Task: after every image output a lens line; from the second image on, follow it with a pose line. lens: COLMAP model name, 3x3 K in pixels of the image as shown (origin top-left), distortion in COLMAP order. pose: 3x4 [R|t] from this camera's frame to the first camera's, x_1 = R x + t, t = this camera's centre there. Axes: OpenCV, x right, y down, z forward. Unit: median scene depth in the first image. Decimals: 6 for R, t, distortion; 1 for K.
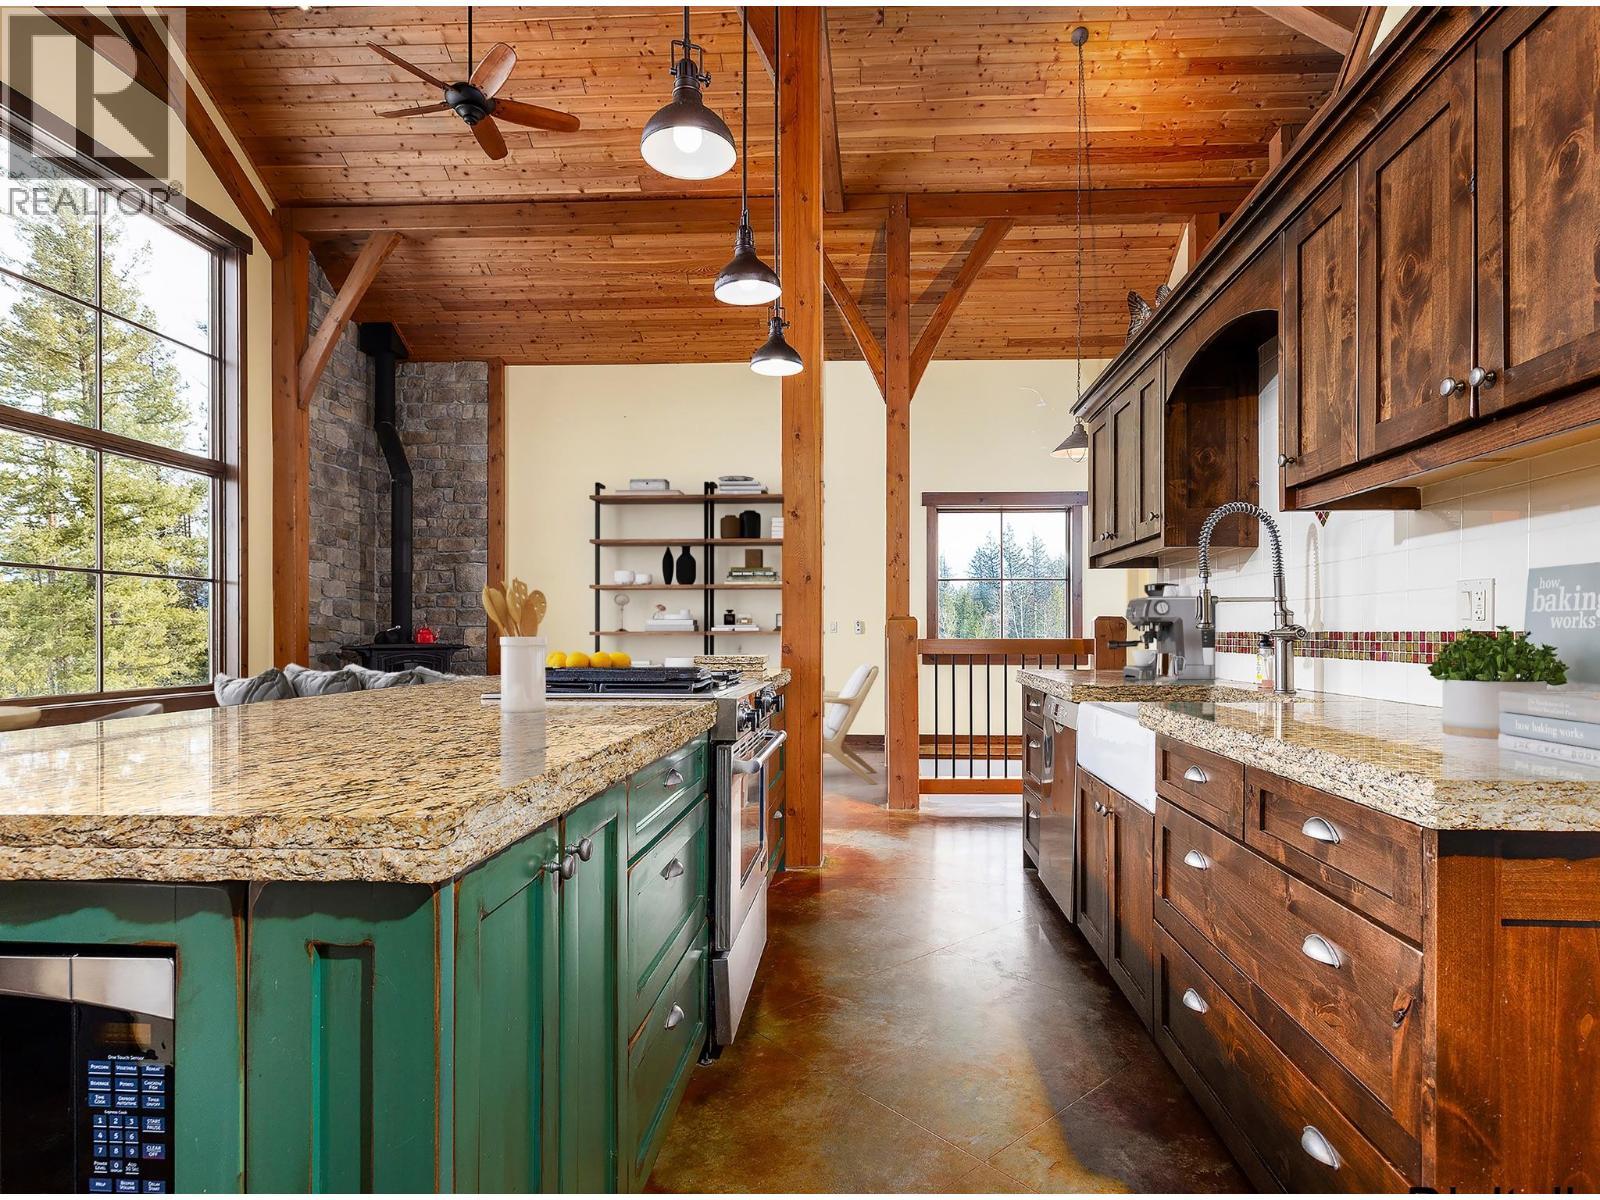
lens RADIAL K [[872.7, 0, 838.5], [0, 872.7, 637.2], [0, 0, 1]] dist [0.001748, 0.001264]
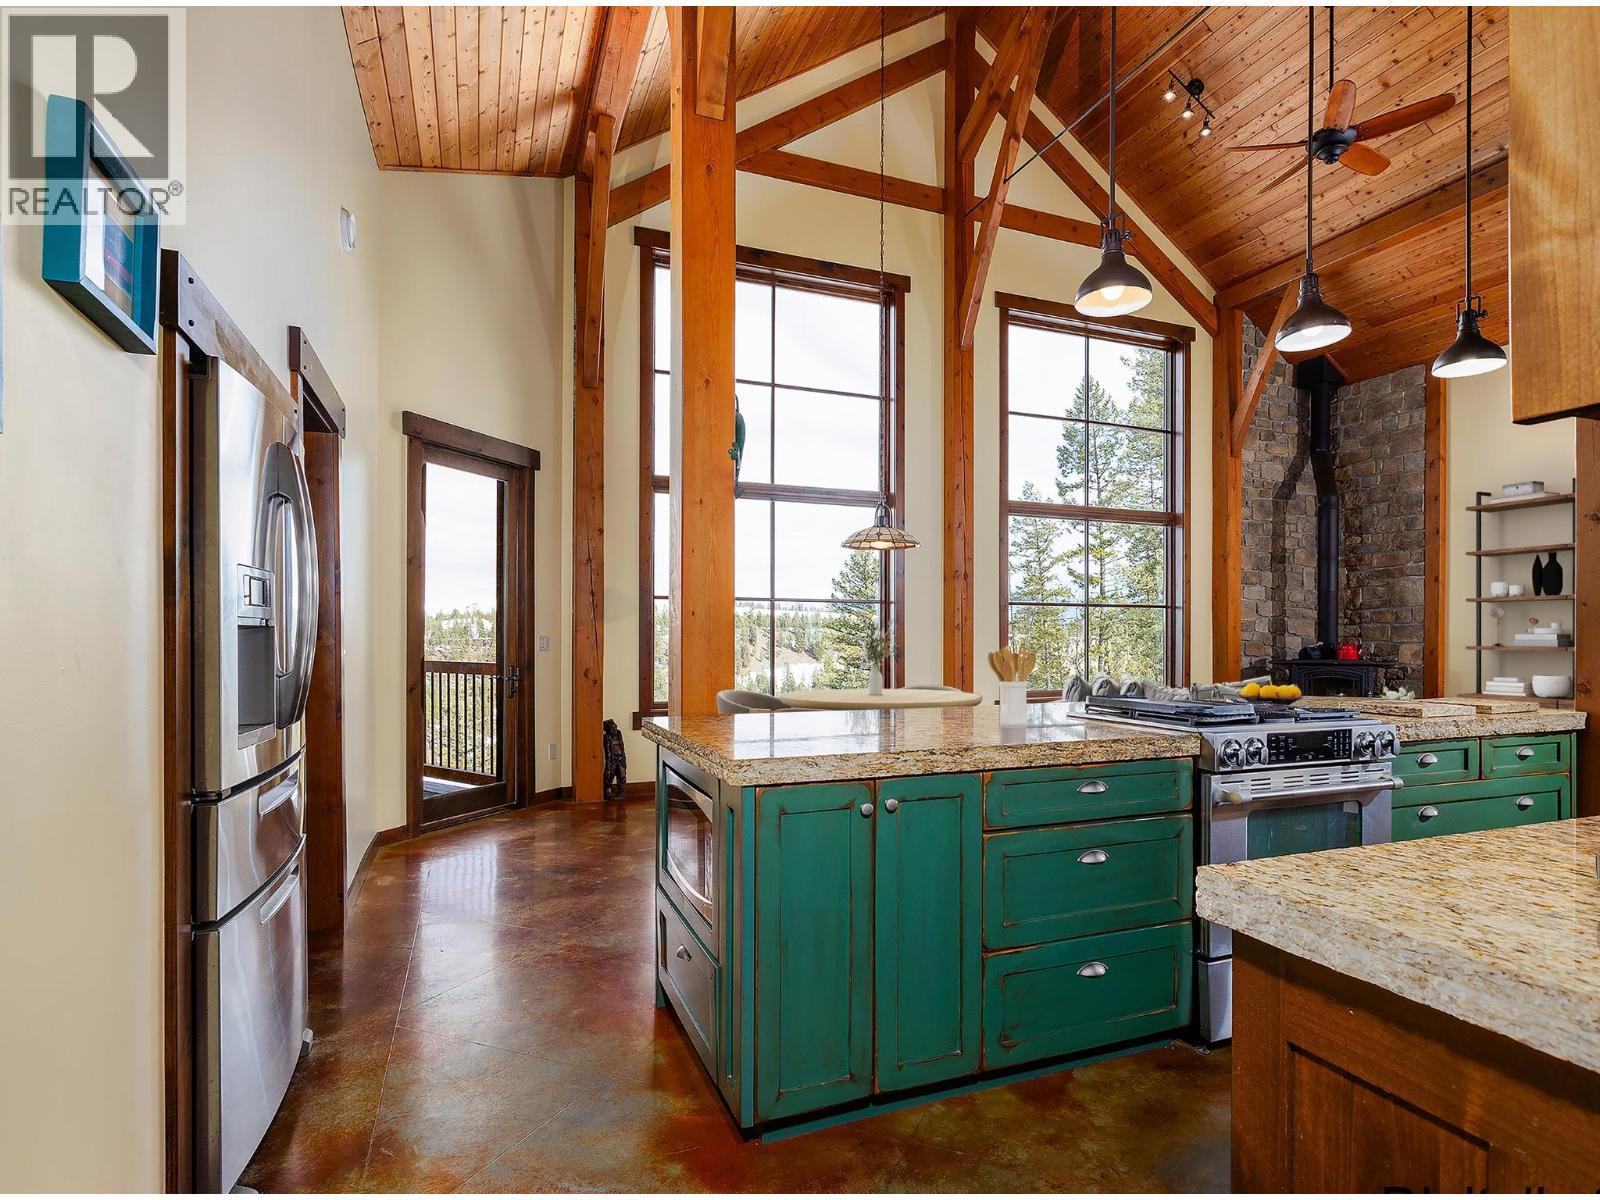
lens RADIAL K [[872.7, 0, 838.5], [0, 872.7, 637.2], [0, 0, 1]] dist [0.001748, 0.001264]
pose [[0.422583, 0.004180, -0.906315, 0.214089], [-0.008092, 0.999967, 0.000839, -0.015815], [0.906288, 0.006979, 0.422602, 0.026817]]
